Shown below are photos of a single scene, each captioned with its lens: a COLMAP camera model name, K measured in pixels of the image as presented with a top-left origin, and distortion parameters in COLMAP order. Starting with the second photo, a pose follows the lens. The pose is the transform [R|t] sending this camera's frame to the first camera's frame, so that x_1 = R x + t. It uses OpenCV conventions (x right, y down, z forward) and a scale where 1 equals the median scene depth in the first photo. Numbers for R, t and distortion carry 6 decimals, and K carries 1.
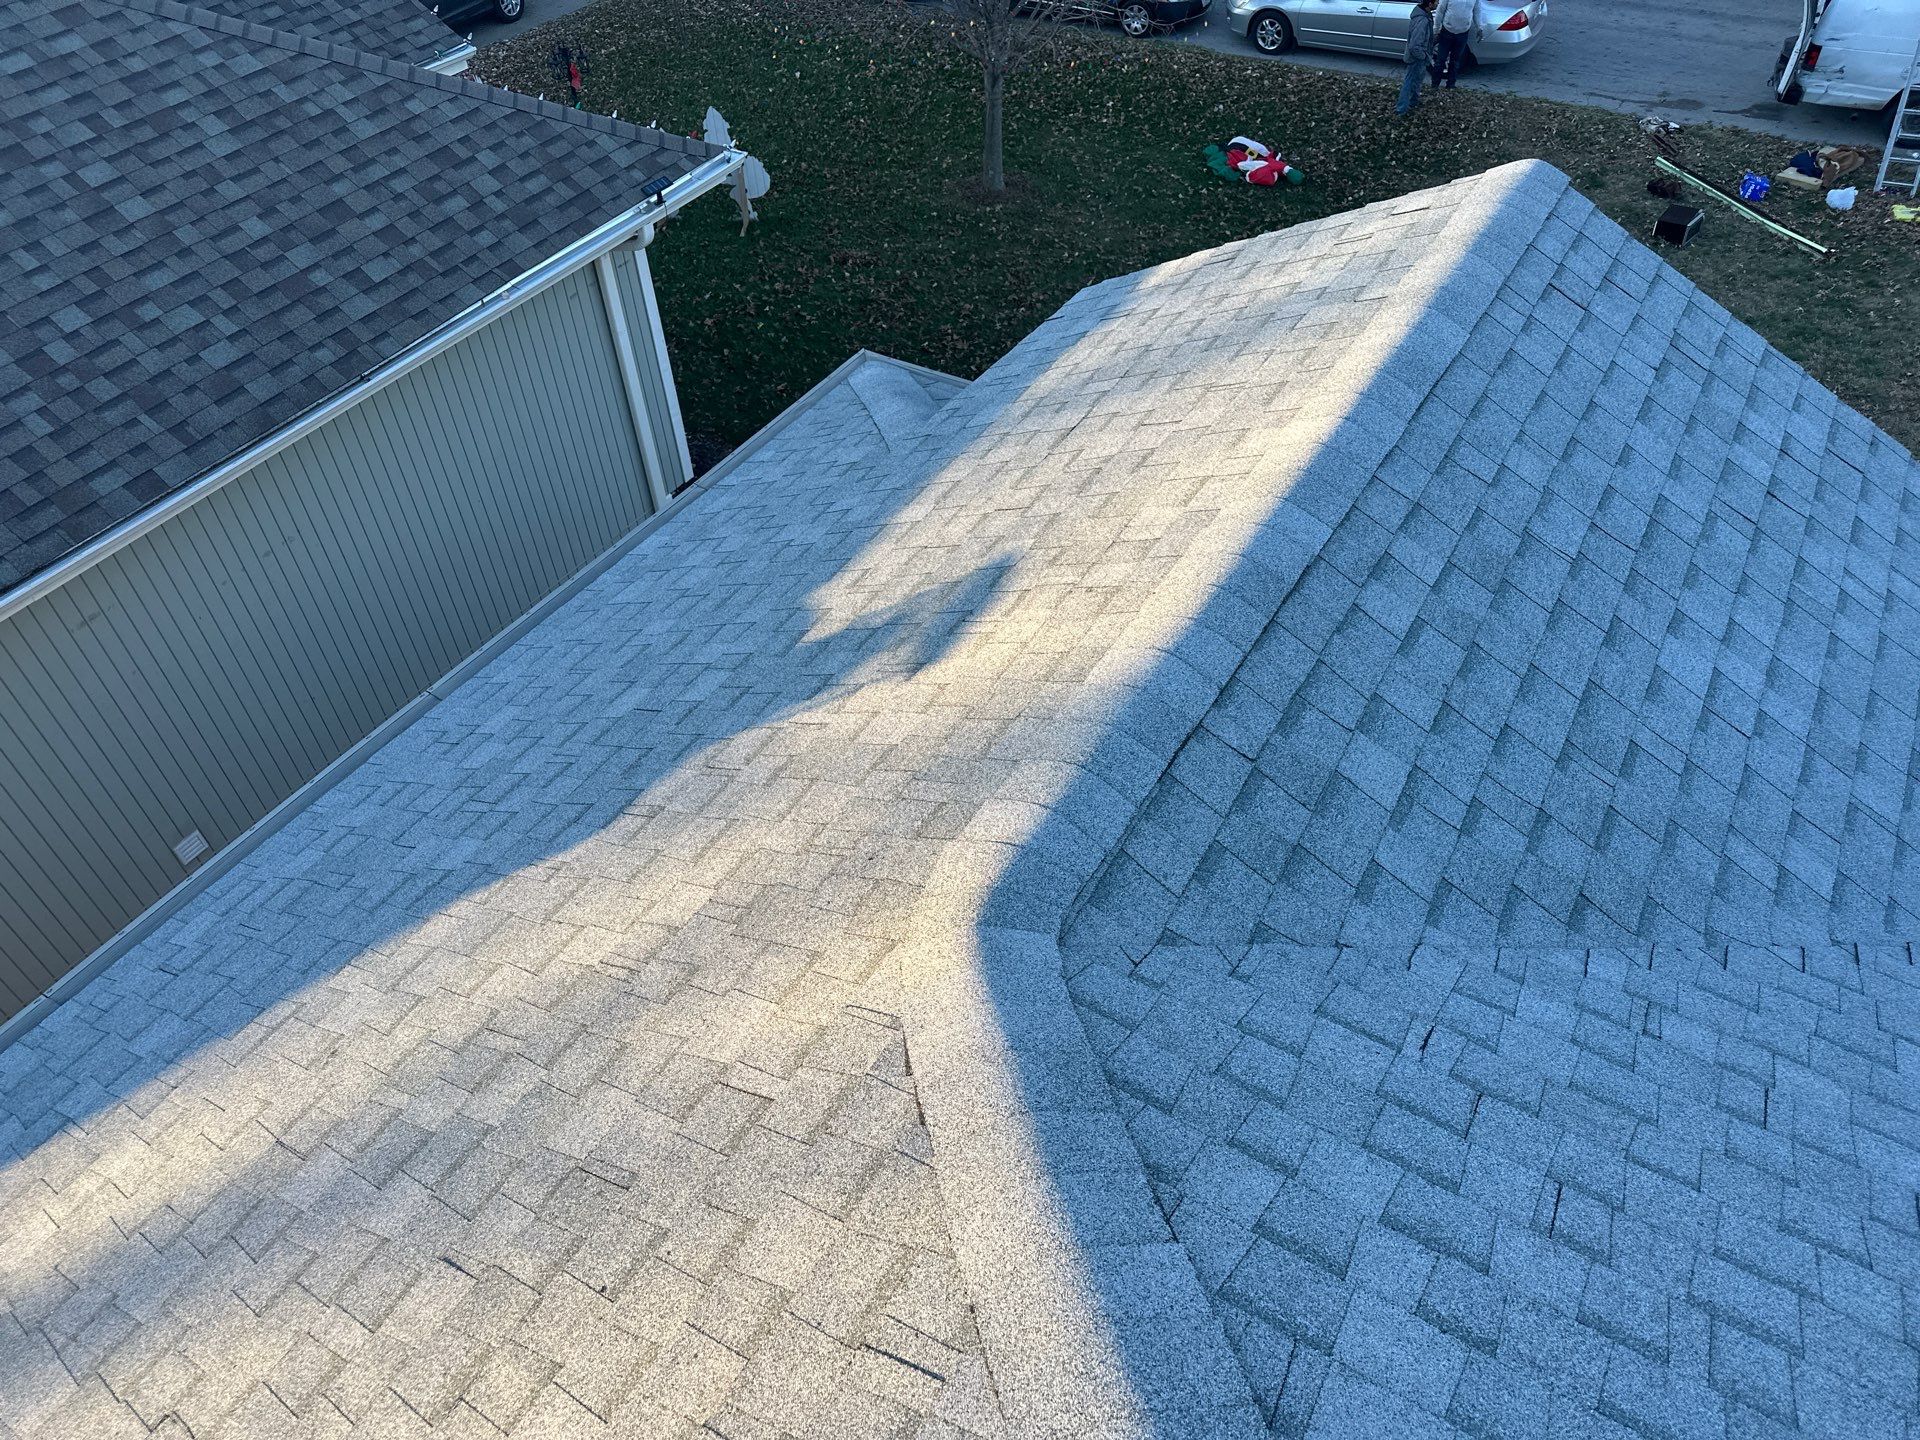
lens RADIAL K [[1369.1, 0, 961.9], [0, 1369.1, 719.1], [0, 0, 1]] dist [0.012970, -0.040968]
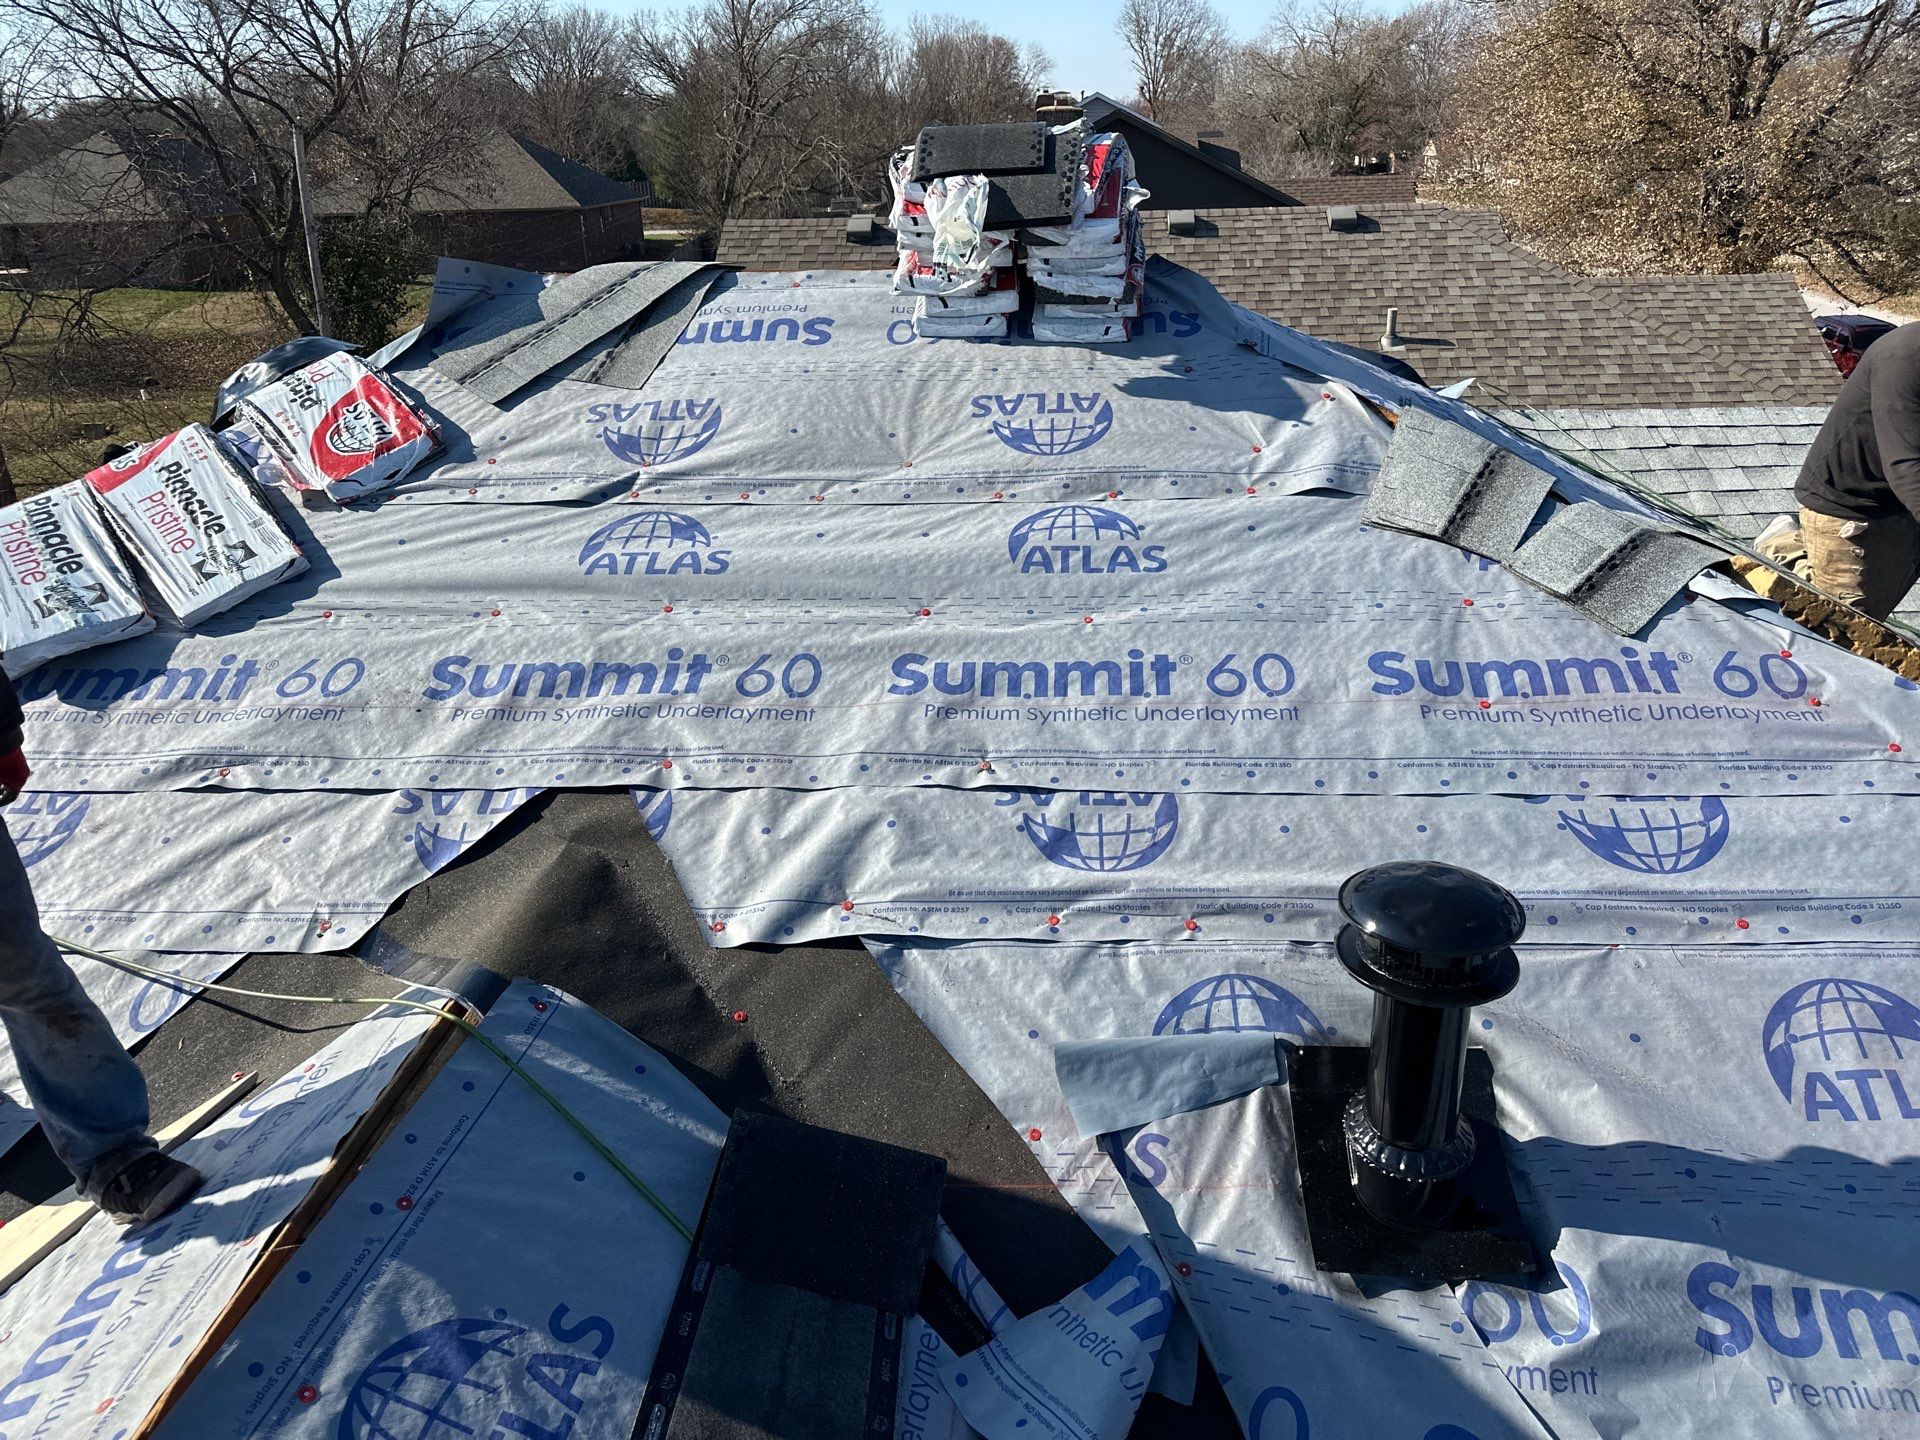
lens RADIAL K [[1369.1, 0, 967.7], [0, 1369.1, 722.1], [0, 0, 1]] dist [0.012970, -0.040968]
pose [[0.470421, 0.363083, -0.804286, 0.576204], [-0.609389, 0.792870, 0.001502, 0.379763], [0.638239, 0.489416, 0.594241, -0.275359]]
